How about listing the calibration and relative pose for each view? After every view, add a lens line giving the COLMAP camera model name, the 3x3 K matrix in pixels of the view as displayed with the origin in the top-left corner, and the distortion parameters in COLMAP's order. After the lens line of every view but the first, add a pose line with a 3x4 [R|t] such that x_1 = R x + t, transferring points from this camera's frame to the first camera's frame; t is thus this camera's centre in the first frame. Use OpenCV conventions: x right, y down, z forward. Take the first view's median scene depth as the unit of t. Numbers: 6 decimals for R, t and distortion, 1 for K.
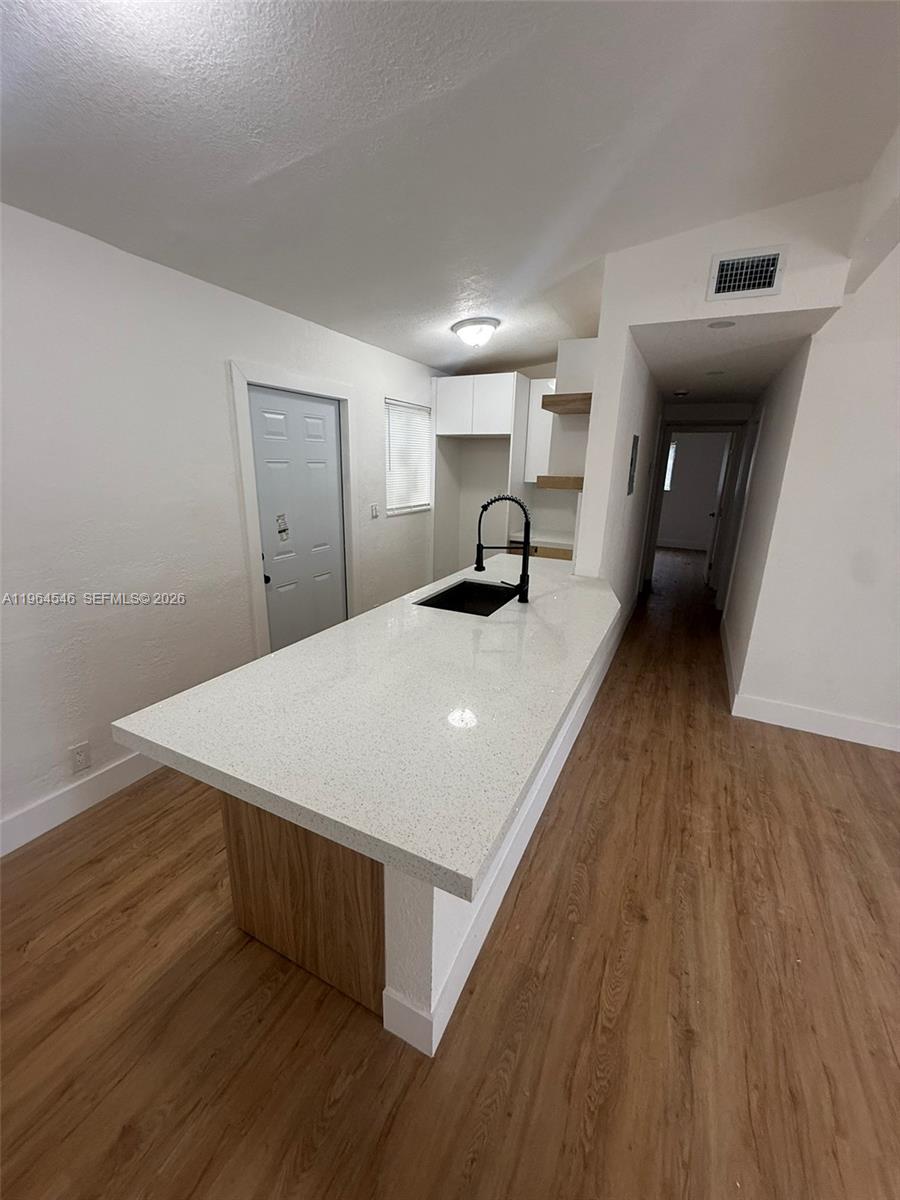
lens RADIAL K [[471.2, 0, 450.0], [0, 471.2, 600.0], [0, 0, 1]] dist [-0.003963, -0.000346]
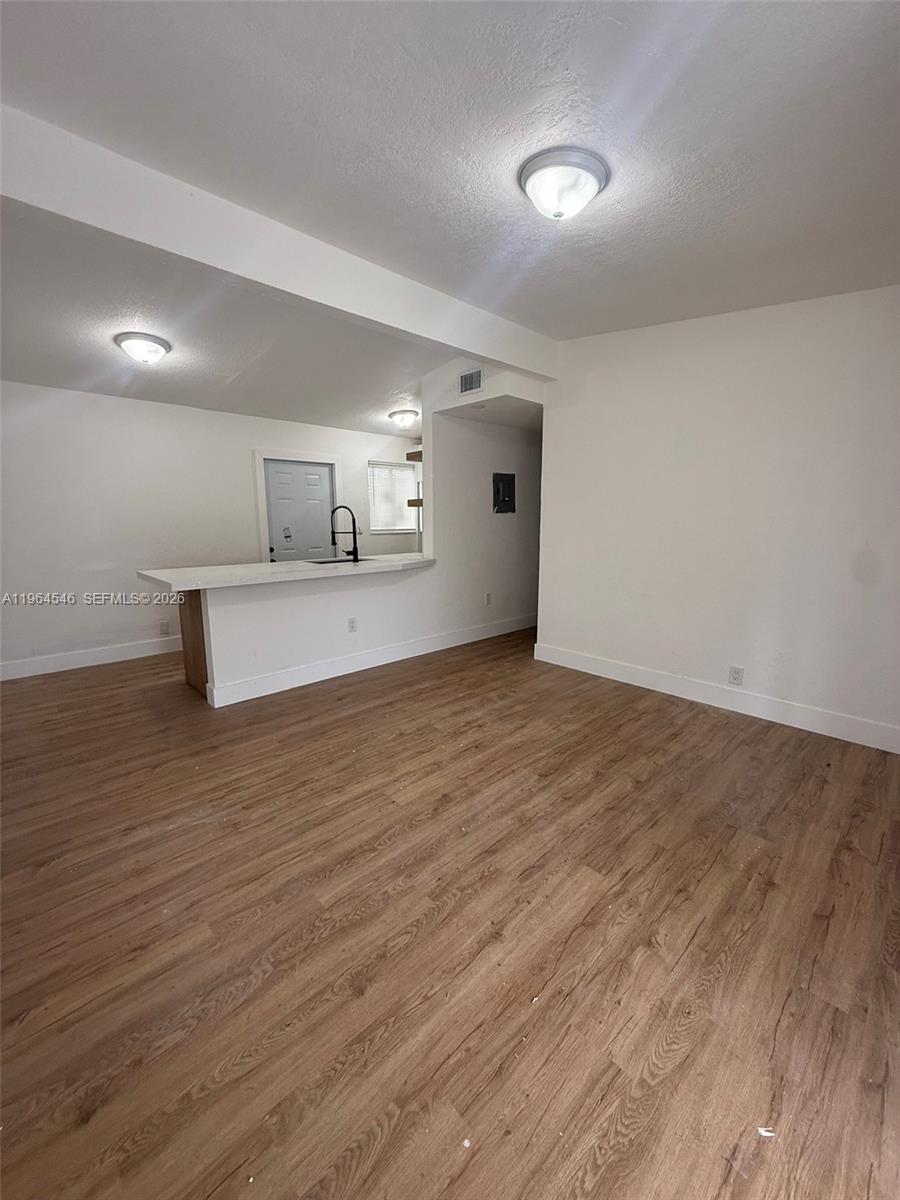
lens RADIAL K [[471.2, 0, 450.0], [0, 471.2, 600.0], [0, 0, 1]] dist [-0.003963, -0.000346]
pose [[0.939989, 0.029748, -0.339906, 1.033801], [-0.068860, 0.992234, -0.103590, 0.288624], [0.334184, 0.120779, 0.934737, -0.536384]]
